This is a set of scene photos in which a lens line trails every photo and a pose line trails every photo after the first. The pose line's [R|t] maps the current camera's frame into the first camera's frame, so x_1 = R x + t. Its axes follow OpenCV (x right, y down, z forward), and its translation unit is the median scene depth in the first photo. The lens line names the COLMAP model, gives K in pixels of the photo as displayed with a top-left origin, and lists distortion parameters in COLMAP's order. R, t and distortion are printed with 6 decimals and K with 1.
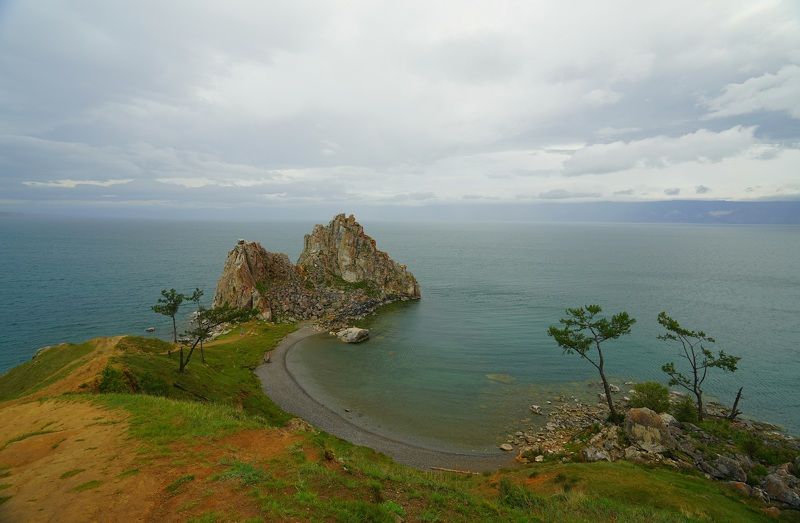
lens RADIAL K [[376.6, 0, 400.0], [0, 376.6, 261.5], [0, 0, 1]] dist [0.001662, 0.001175]
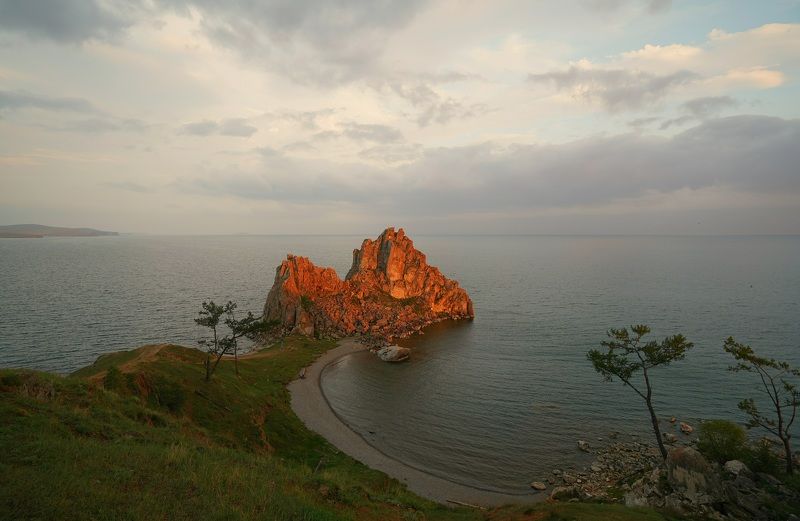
lens RADIAL K [[398.8, 0, 403.3], [0, 398.8, 246.9], [0, 0, 1]] dist [0.001711, 0.001150]
pose [[0.986376, -0.008449, -0.164290, 0.051659], [-0.004552, 0.996896, -0.078599, 0.003837], [0.164444, 0.078276, 0.983276, -0.006682]]
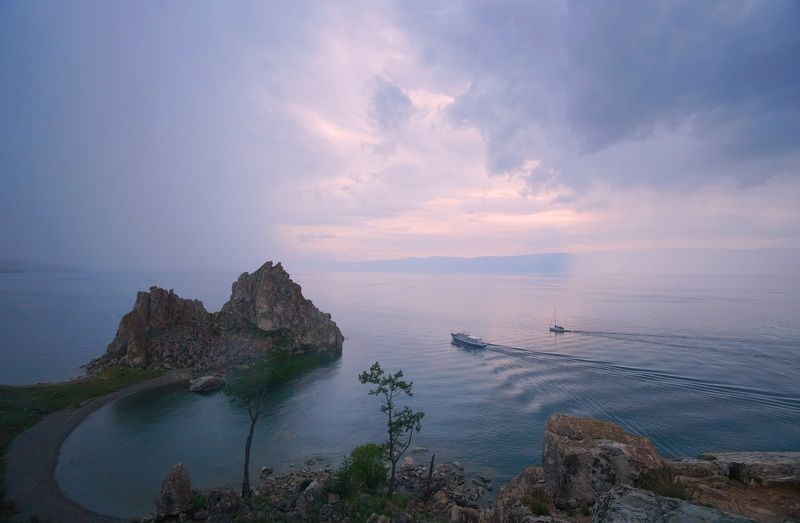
lens RADIAL K [[386.4, 0, 402.4], [0, 386.4, 245.3], [0, 0, 1]] dist [0.002525, 0.000912]
pose [[0.989436, -0.016733, -0.144005, 0.397126], [-0.009243, 0.984014, -0.177848, 0.013532], [0.144679, 0.177301, 0.973464, 0.033448]]
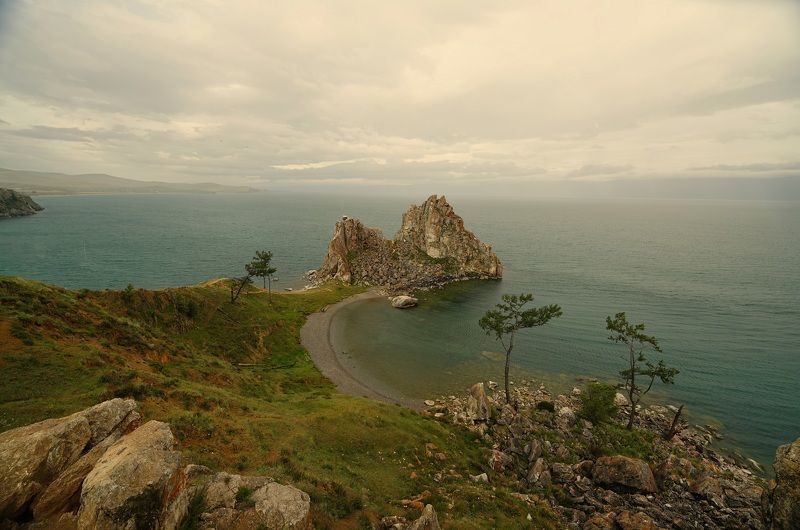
lens RADIAL K [[370.5, 0, 397.7], [0, 370.5, 263.0], [0, 0, 1]] dist [-0.001639, -0.000037]
pose [[0.895978, 0.083850, -0.436111, 0.268217], [-0.052743, 0.995155, 0.082977, -0.015133], [0.440956, -0.051344, 0.896059, -0.026644]]
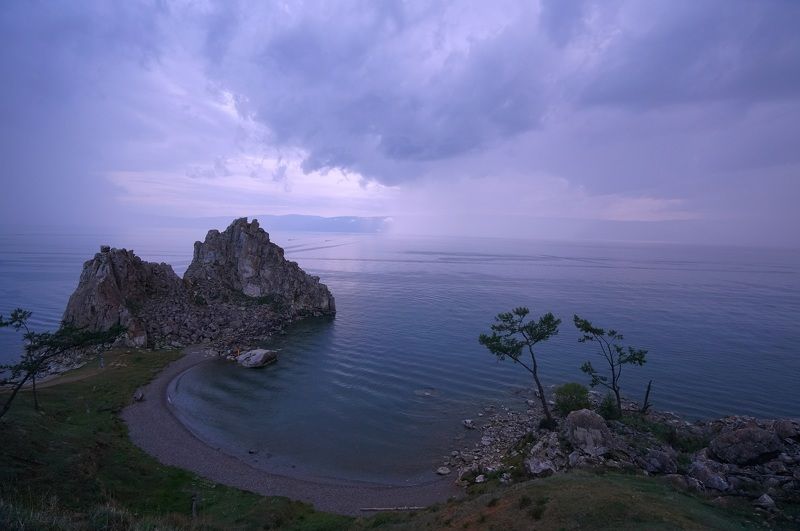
lens RADIAL K [[392.5, 0, 414.6], [0, 392.5, 250.2], [0, 0, 1]] dist [-0.000516, 0.001863]
pose [[0.964904, 0.002642, 0.262590, -0.012062], [0.014503, 0.997887, -0.063330, 0.011300], [-0.262203, 0.064915, 0.962827, 0.034854]]
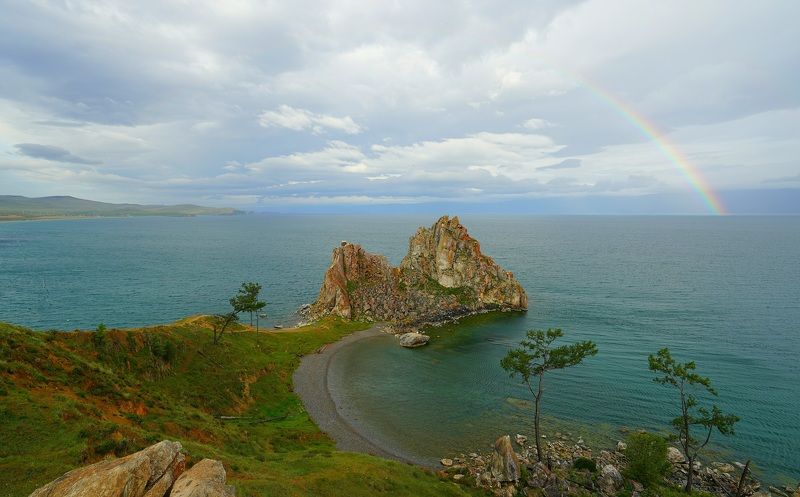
lens RADIAL K [[431.4, 0, 400.0], [0, 431.4, 248.5], [0, 0, 1]] dist [-0.003927, 0.001211]
pose [[0.892754, 0.024548, -0.449875, 0.270745], [-0.037743, 0.999080, -0.020383, -0.017592], [0.448961, 0.035177, 0.892859, -0.036853]]
